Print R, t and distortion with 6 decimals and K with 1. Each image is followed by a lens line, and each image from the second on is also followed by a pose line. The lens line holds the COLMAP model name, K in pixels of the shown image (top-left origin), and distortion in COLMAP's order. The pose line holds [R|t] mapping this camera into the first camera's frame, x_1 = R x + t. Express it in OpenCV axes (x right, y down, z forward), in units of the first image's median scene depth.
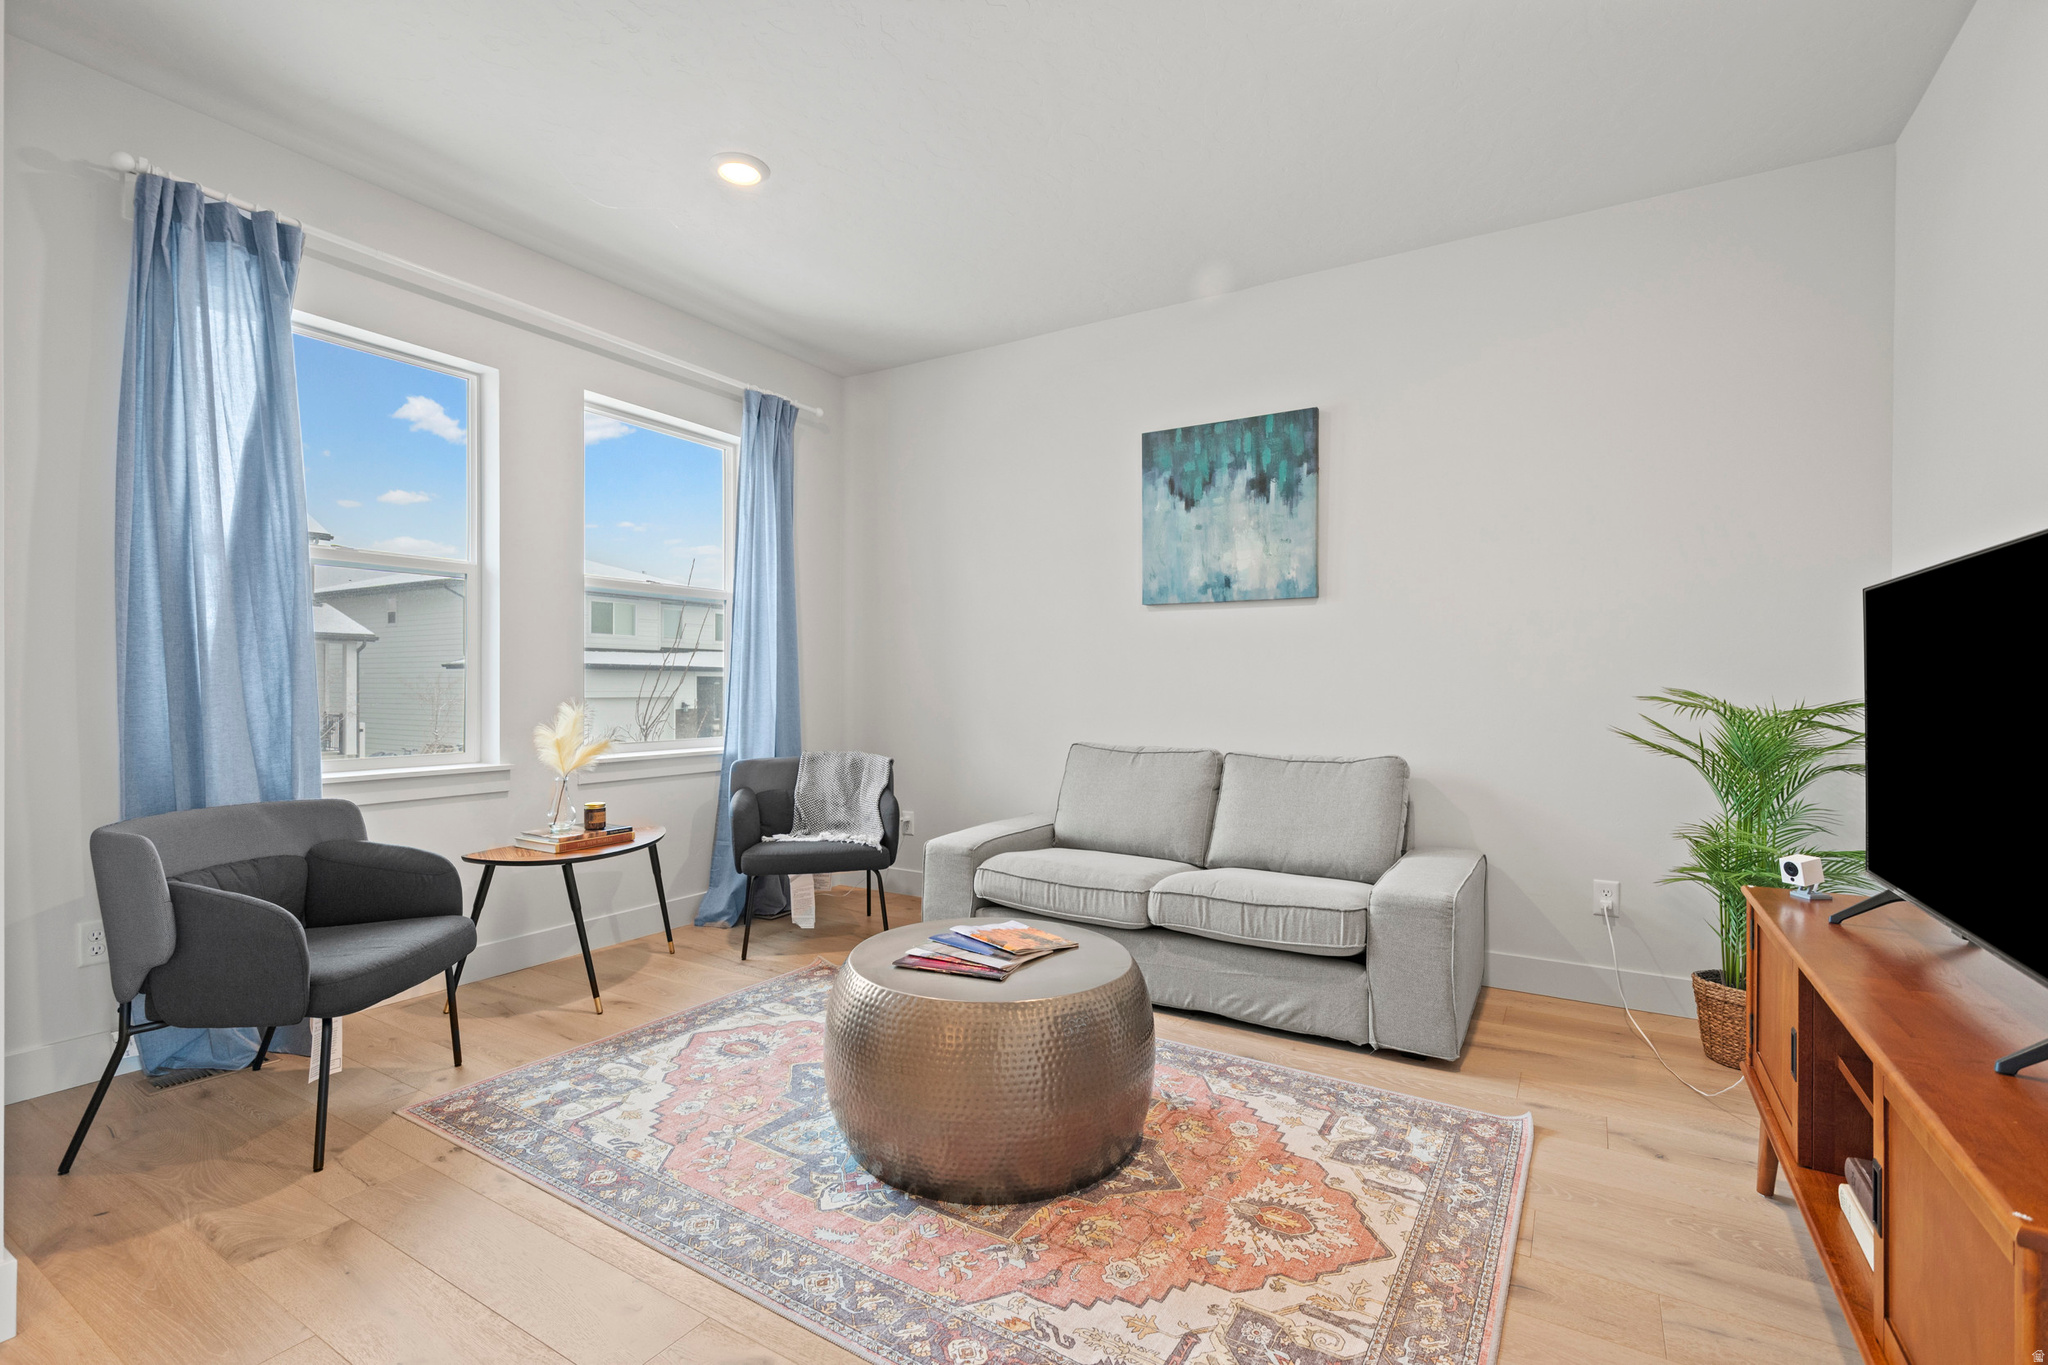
lens RADIAL K [[926.1, 0, 1020.9], [0, 926.1, 678.7], [0, 0, 1]] dist [0.003024, -0.005170]
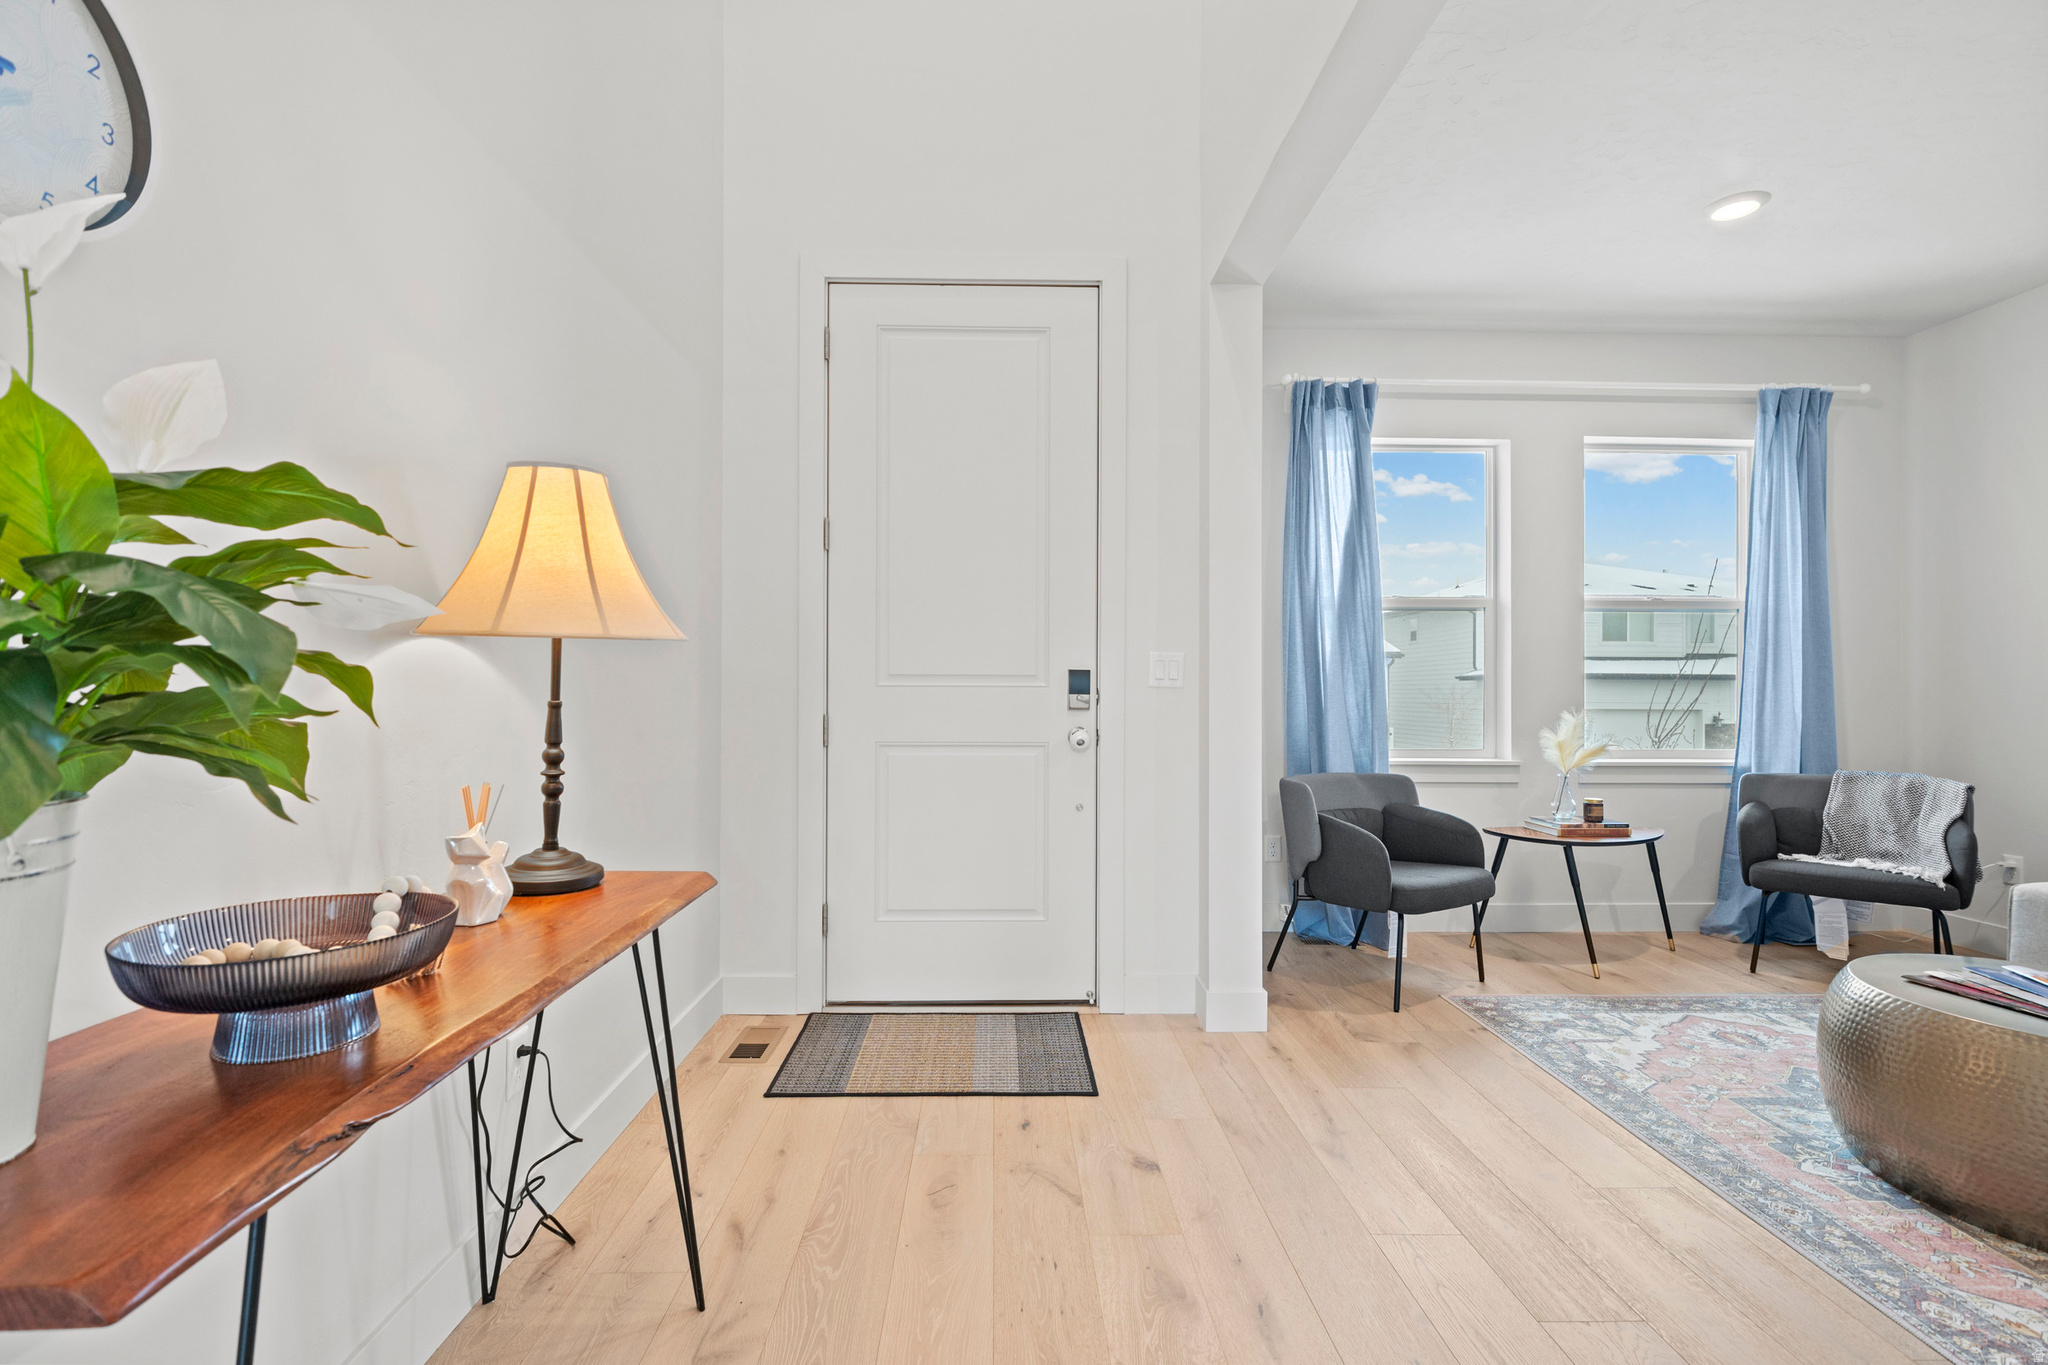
lens RADIAL K [[933.7, 0, 1022.5], [0, 933.7, 688.4], [0, 0, 1]] dist [-0.002209, 0.000959]
pose [[0.547729, -0.002525, -0.836652, 0.165466], [0.001867, 0.999997, -0.001796, -0.002447], [0.836654, -0.000578, 0.547732, -0.308836]]
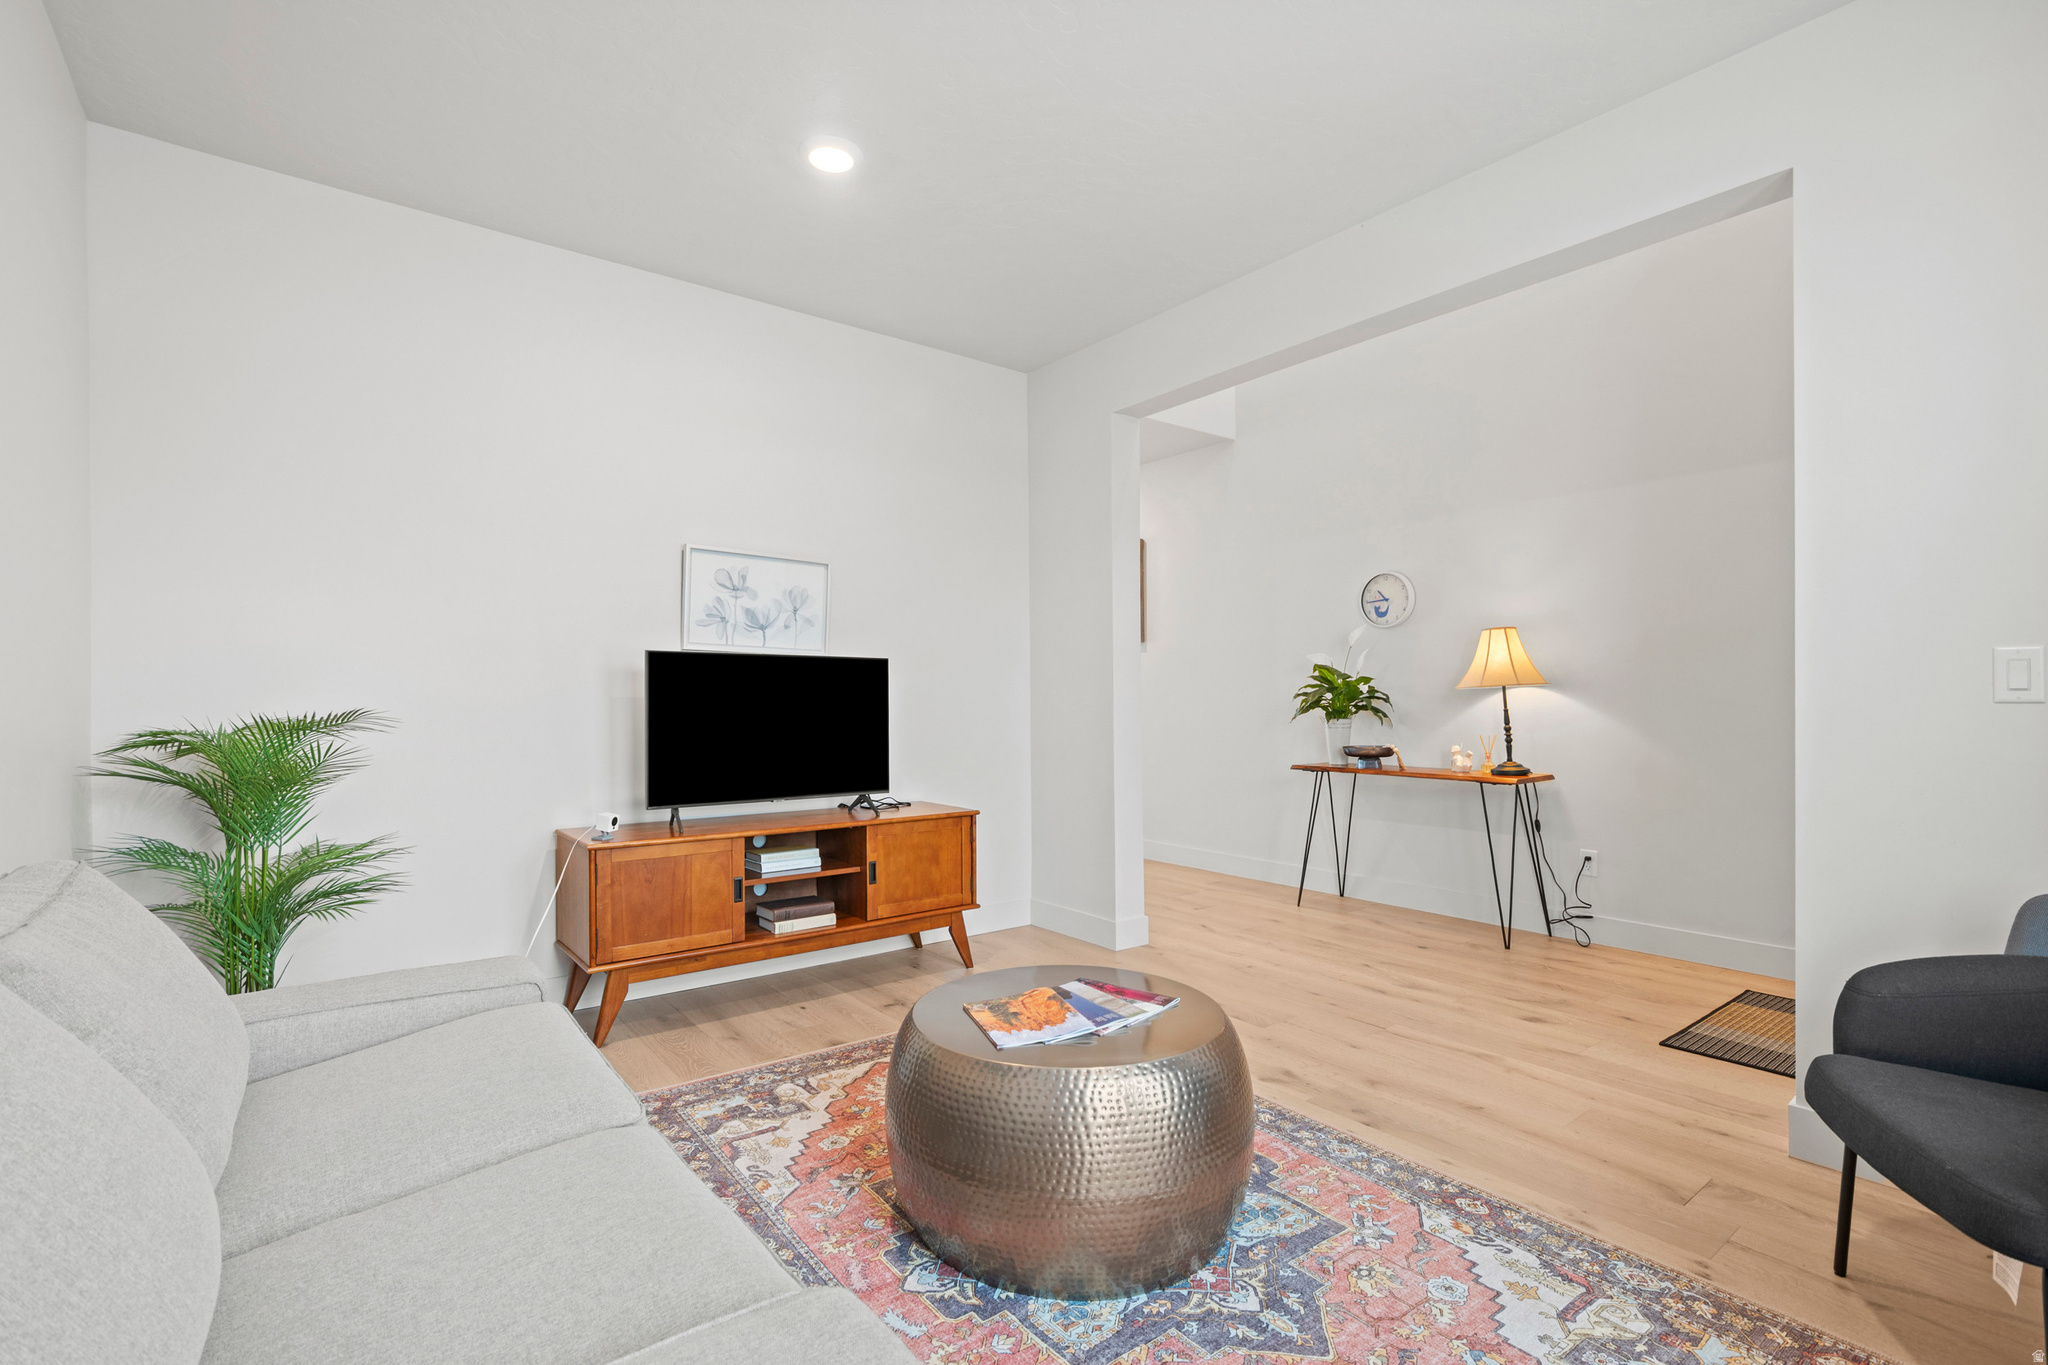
lens RADIAL K [[926.1, 0, 1020.9], [0, 926.1, 678.7], [0, 0, 1]] dist [0.003024, -0.005170]
pose [[-0.933886, 0.003930, 0.357549, -0.298768], [-0.006339, 0.999600, -0.027544, 0.001098], [-0.357514, -0.027989, -0.933488, 1.777803]]
